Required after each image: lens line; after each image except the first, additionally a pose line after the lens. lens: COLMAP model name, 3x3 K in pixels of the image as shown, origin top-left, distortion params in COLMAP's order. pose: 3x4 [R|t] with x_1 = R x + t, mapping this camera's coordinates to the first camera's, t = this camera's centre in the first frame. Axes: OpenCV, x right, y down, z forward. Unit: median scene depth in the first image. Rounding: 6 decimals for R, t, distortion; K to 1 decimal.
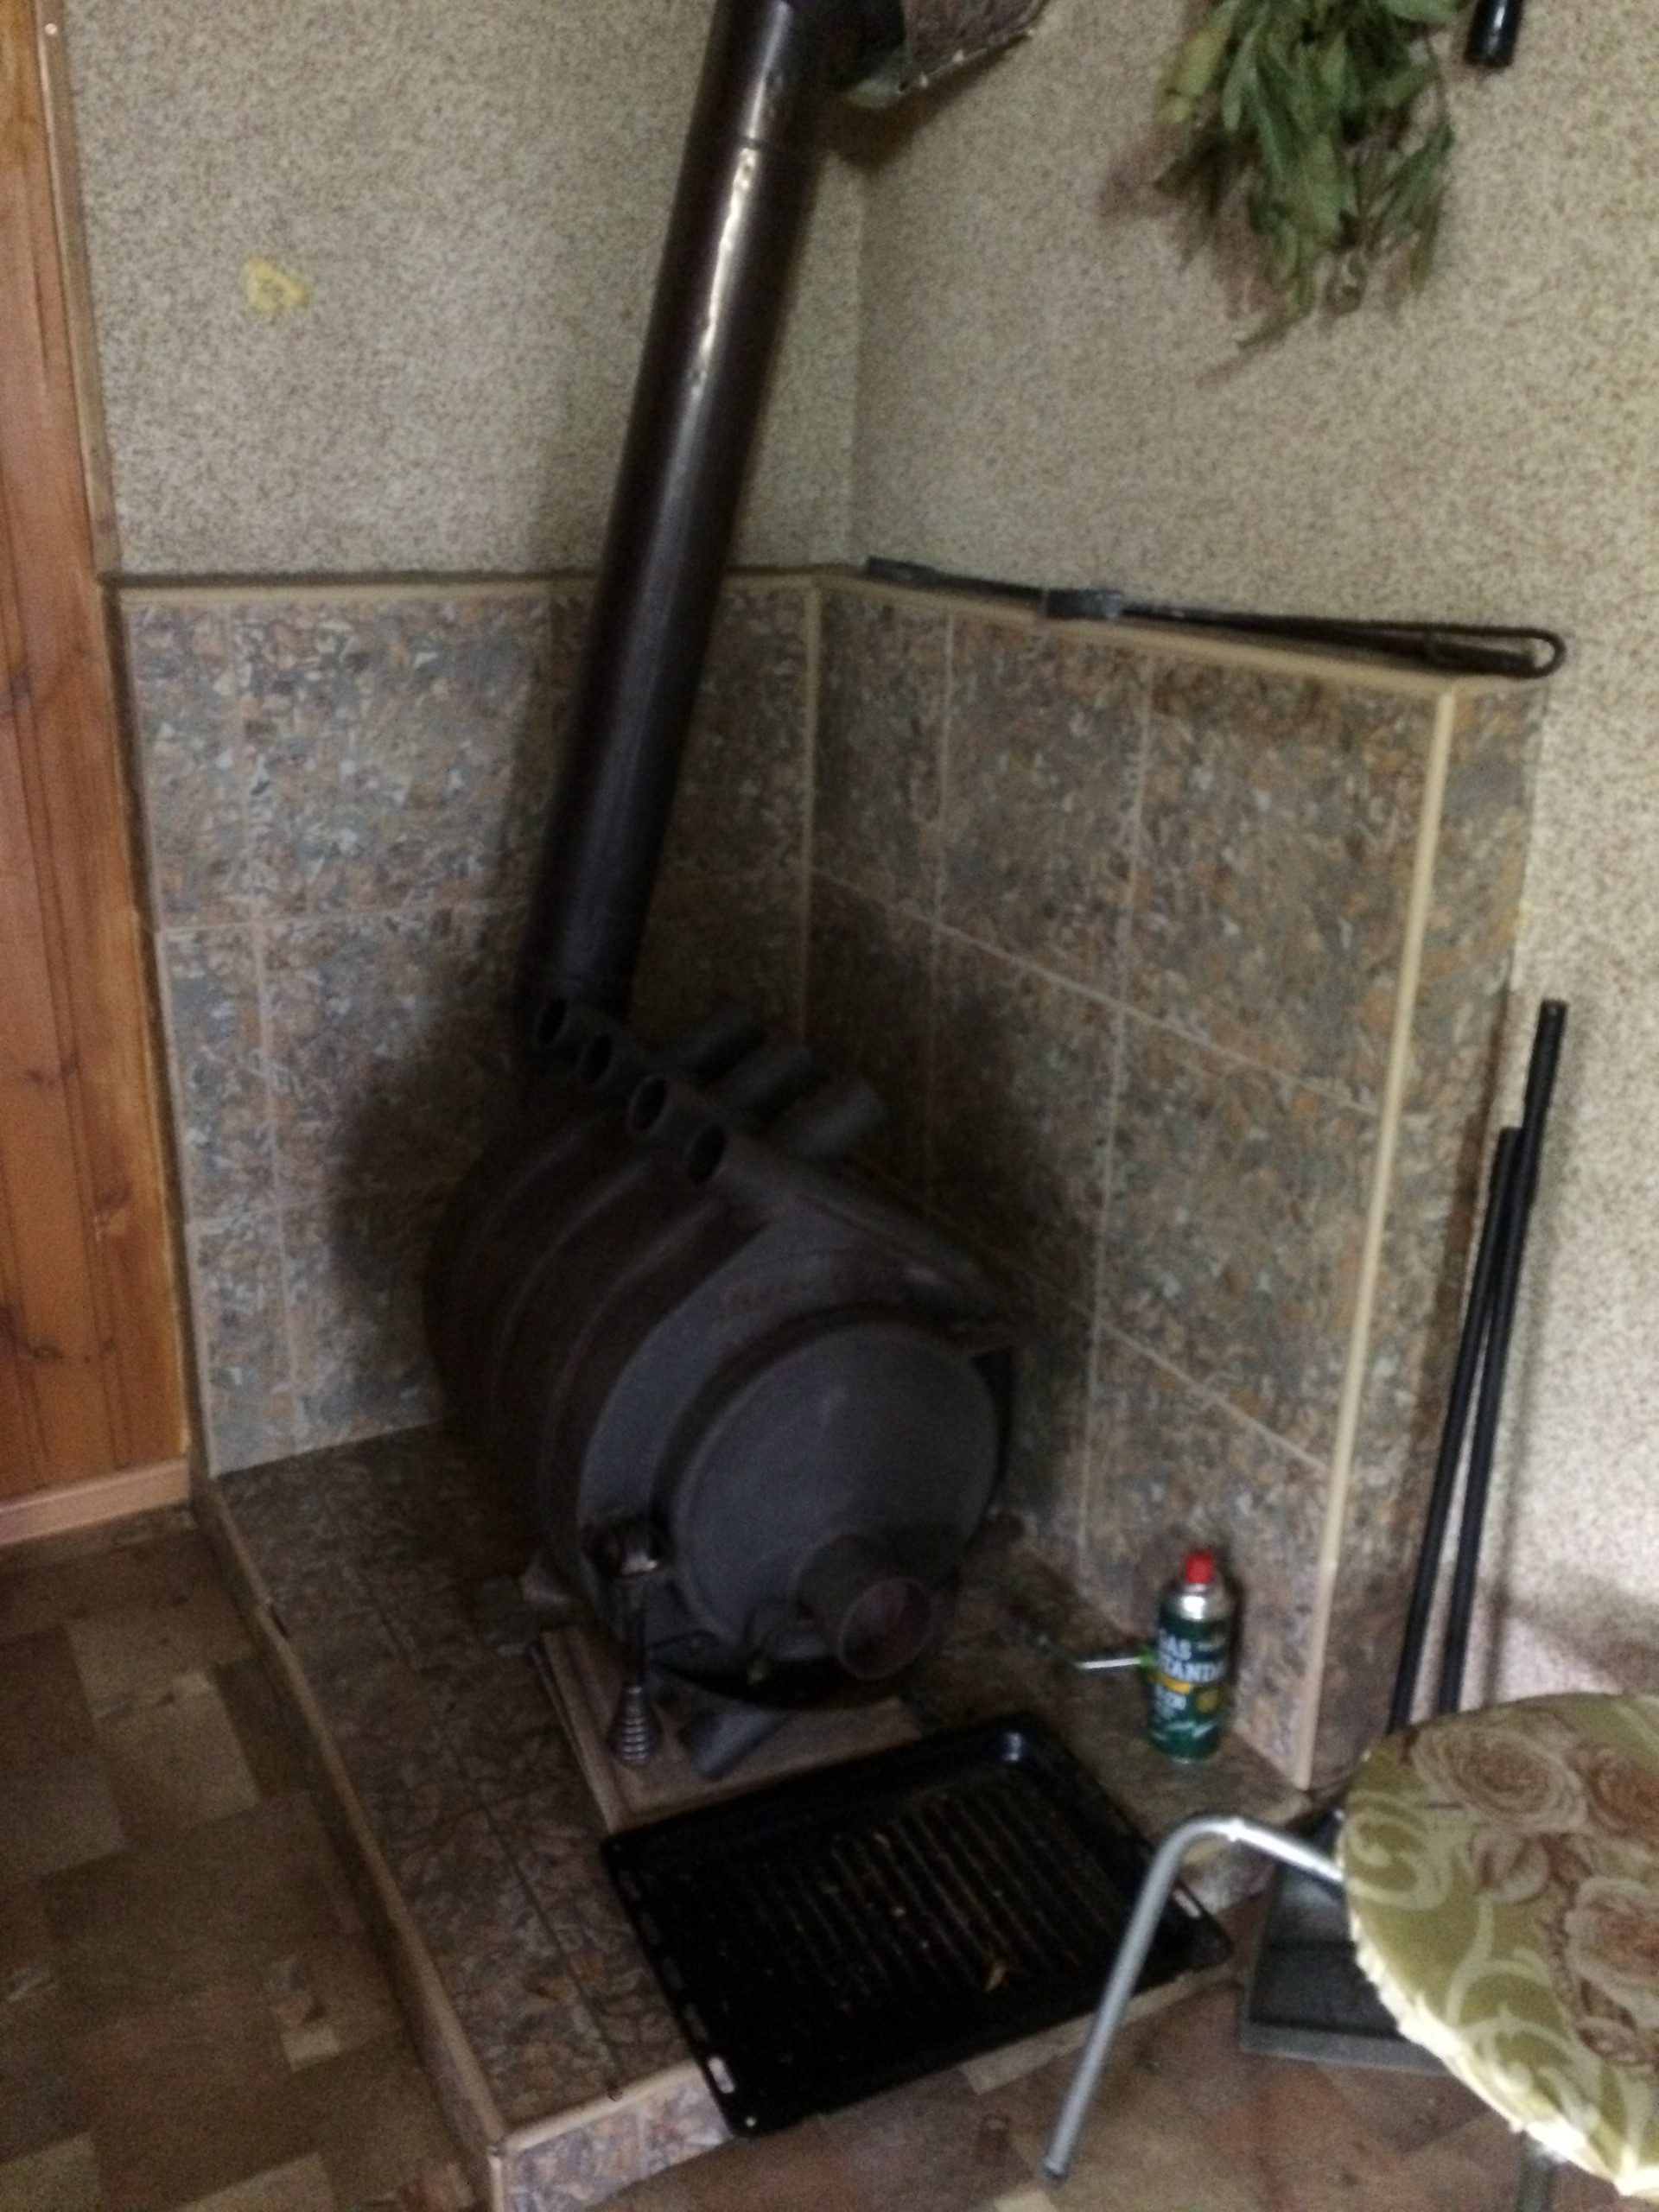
lens RADIAL K [[1907.2, 0, 839.9], [0, 1907.2, 1110.7], [0, 0, 1]] dist [0.048724, -0.029441]
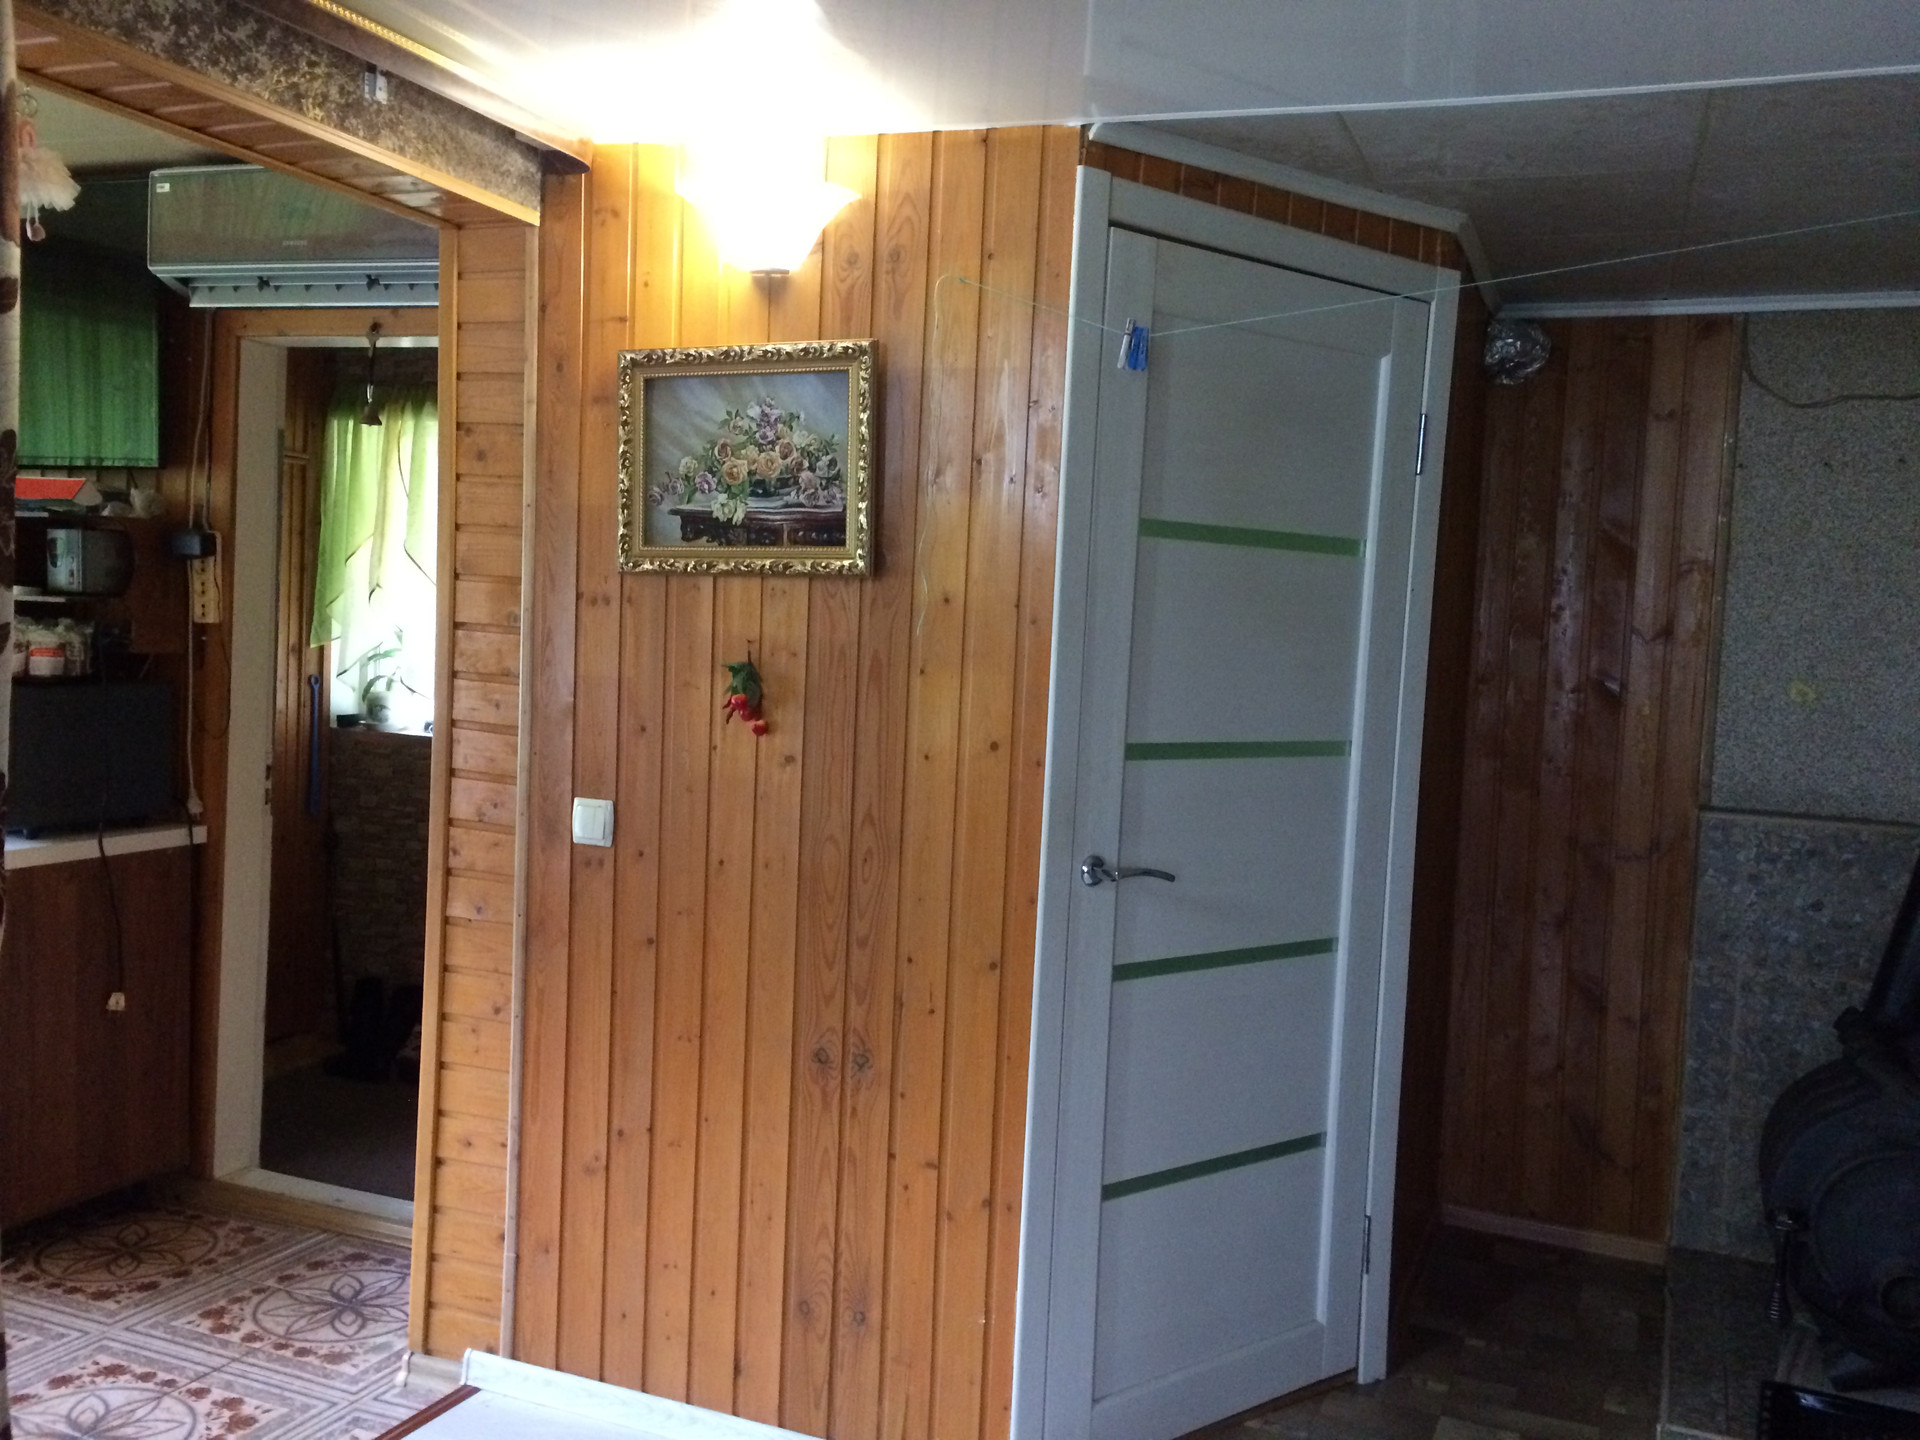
lens RADIAL K [[1655.4, 0, 963.9], [0, 1655.4, 726.9], [0, 0, 1]] dist [0.048724, -0.029441]
pose [[0.601368, 0.042053, -0.797865, 0.647812], [-0.317465, 0.928975, -0.190317, 0.281395], [0.733193, 0.367745, 0.572007, -0.787141]]
